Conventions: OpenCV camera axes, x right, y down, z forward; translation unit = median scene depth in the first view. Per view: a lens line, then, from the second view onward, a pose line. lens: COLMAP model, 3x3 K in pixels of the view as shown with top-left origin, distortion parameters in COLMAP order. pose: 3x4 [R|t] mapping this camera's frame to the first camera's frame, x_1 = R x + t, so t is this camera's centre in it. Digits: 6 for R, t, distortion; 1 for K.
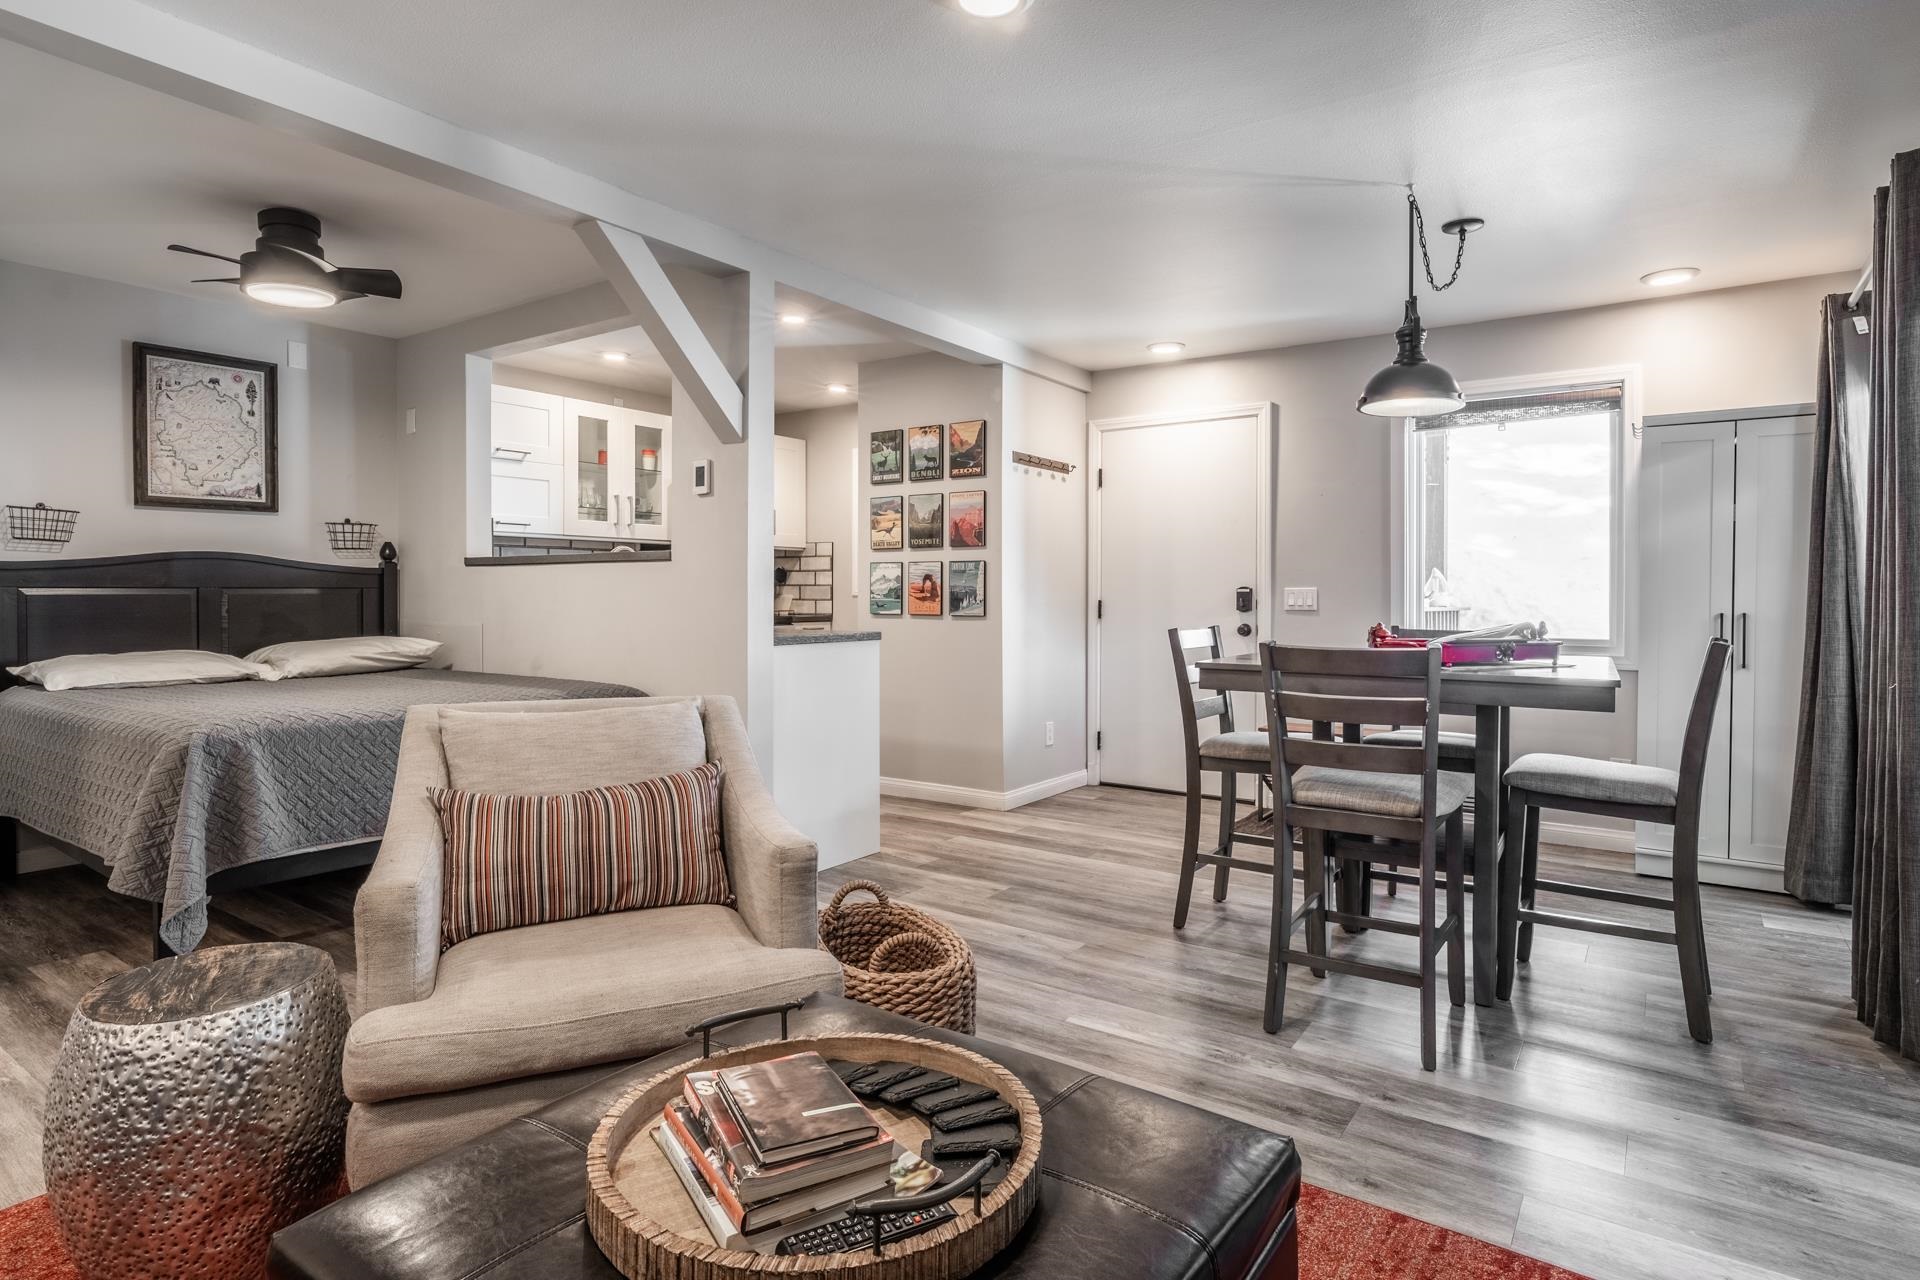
lens RADIAL K [[1014.1, 0, 980.5], [0, 1014.1, 601.3], [0, 0, 1]] dist [-0.005095, -0.000223]
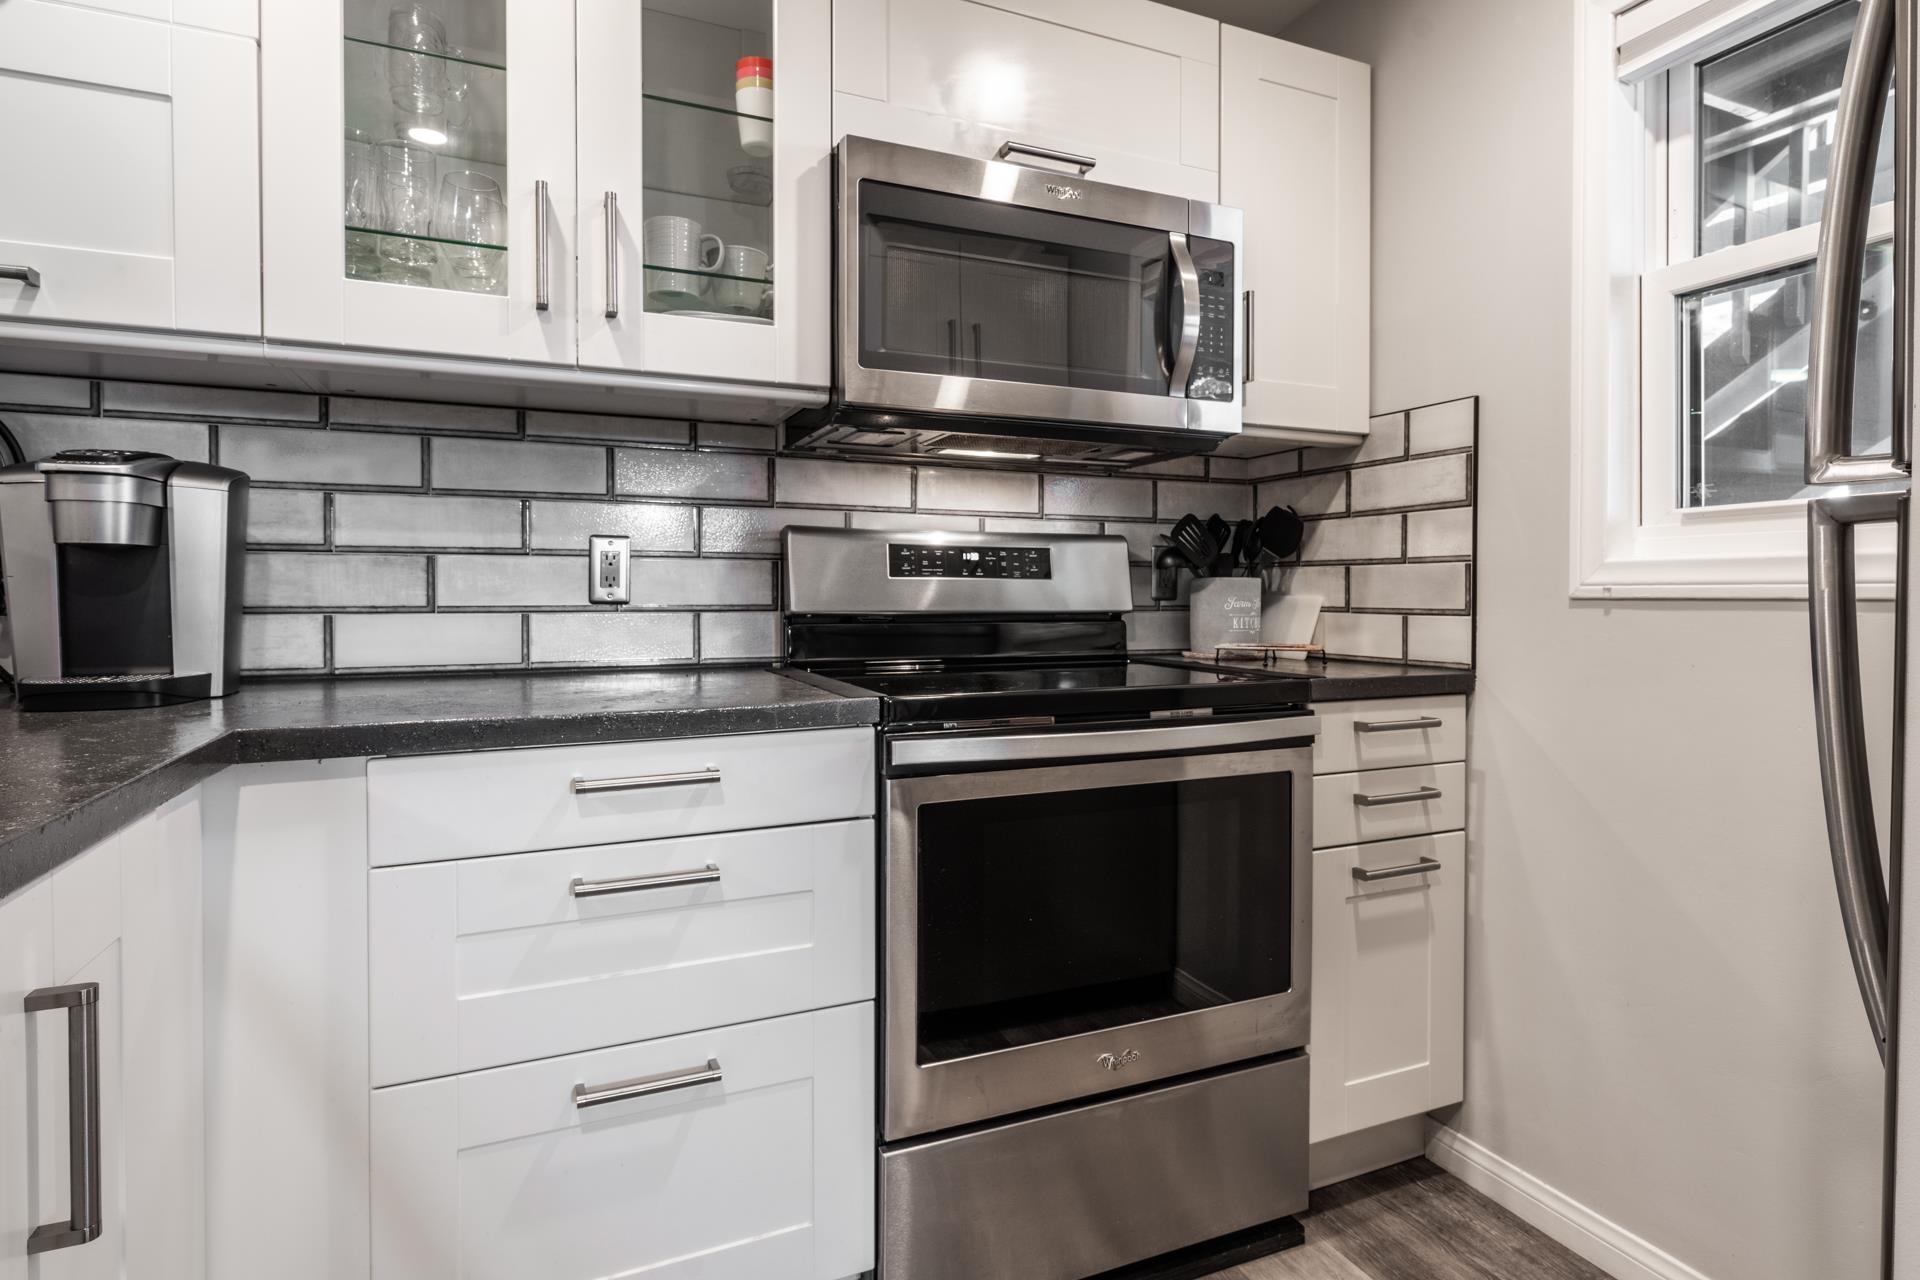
lens RADIAL K [[1014.1, 0, 969.0], [0, 1014.1, 588.5], [0, 0, 1]] dist [-0.005095, -0.000223]
pose [[0.850937, 0.000755, -0.525268, -0.173750], [-0.005382, 0.999959, -0.007280, -0.008126], [0.525241, 0.009022, 0.850906, 1.025901]]
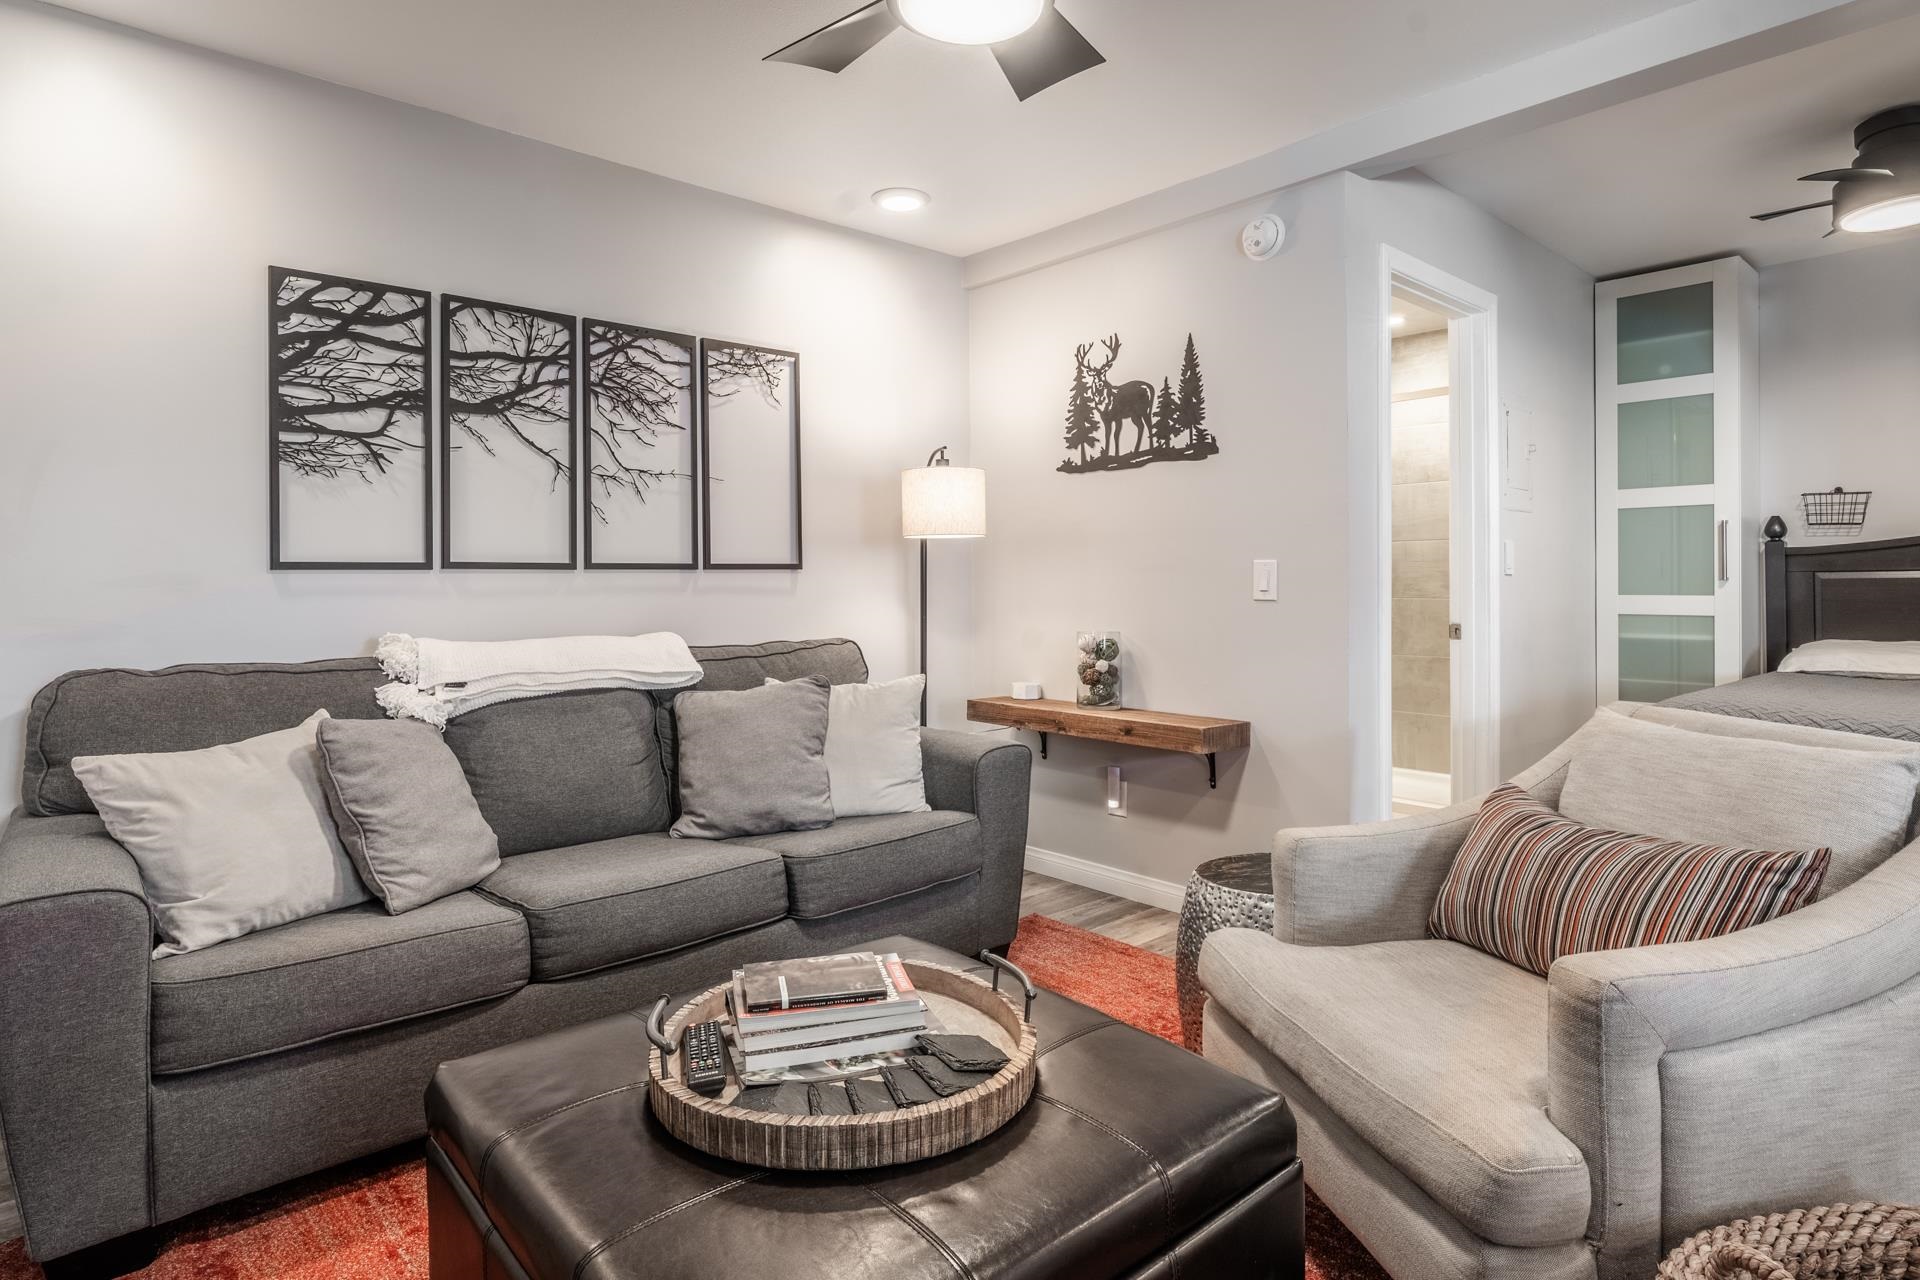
lens RADIAL K [[1014.1, 0, 947.1], [0, 1014.1, 585.3], [0, 0, 1]] dist [-0.005095, -0.000223]
pose [[-0.237753, -0.000955, -0.971325, 0.216156], [0.000643, 0.999999, -0.001141, 0.000602], [0.971325, -0.000896, -0.237752, 0.314156]]
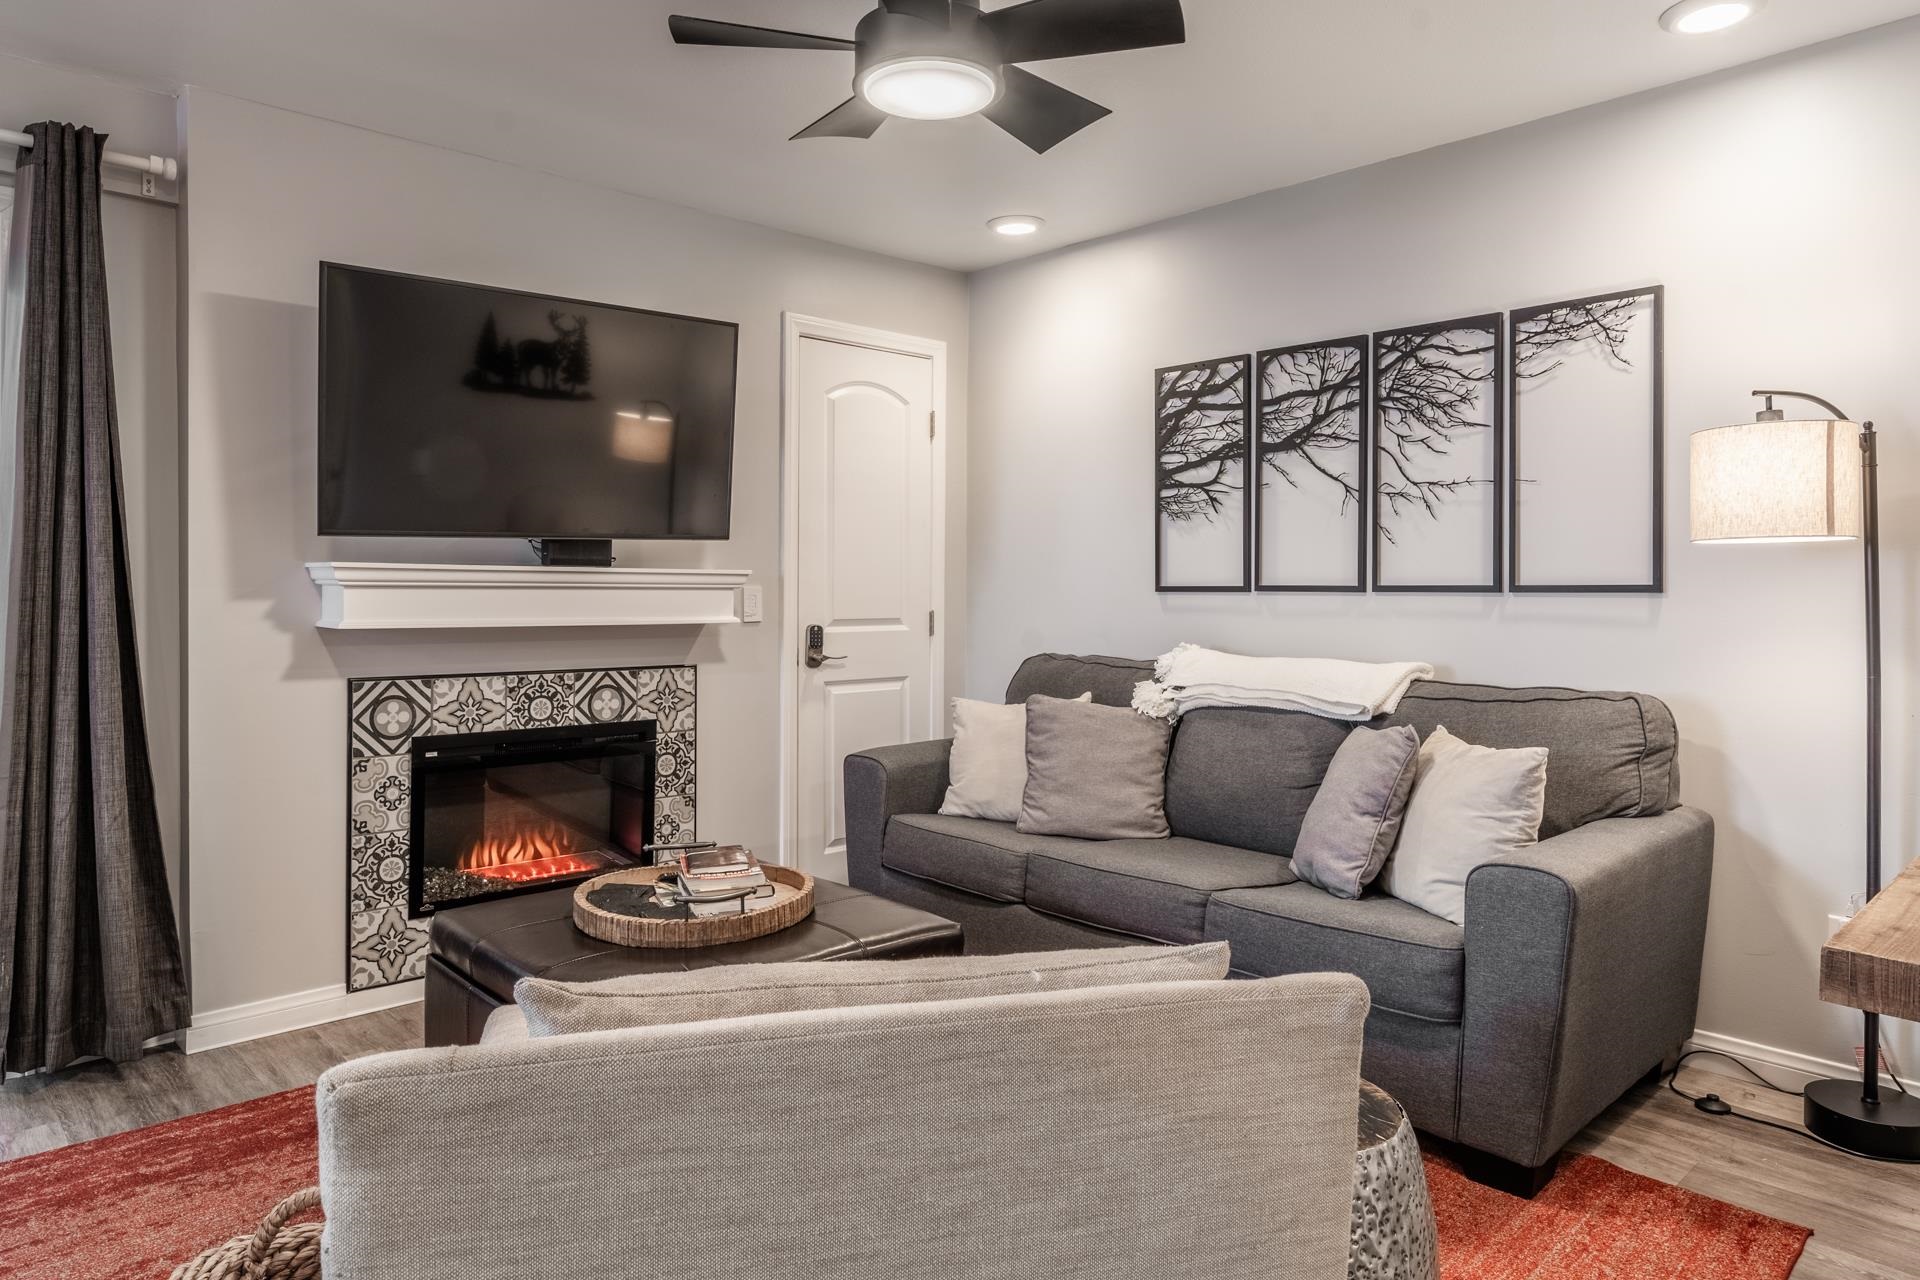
lens RADIAL K [[1188.2, 0, 972.2], [0, 1188.2, 598.7], [0, 0, 1]] dist [-0.003684, 0.002497]
pose [[-0.979489, -0.010334, 0.201234, -0.255224], [-0.007469, 0.999860, 0.014991, -0.015375], [-0.201361, 0.013180, -0.979428, 0.702016]]
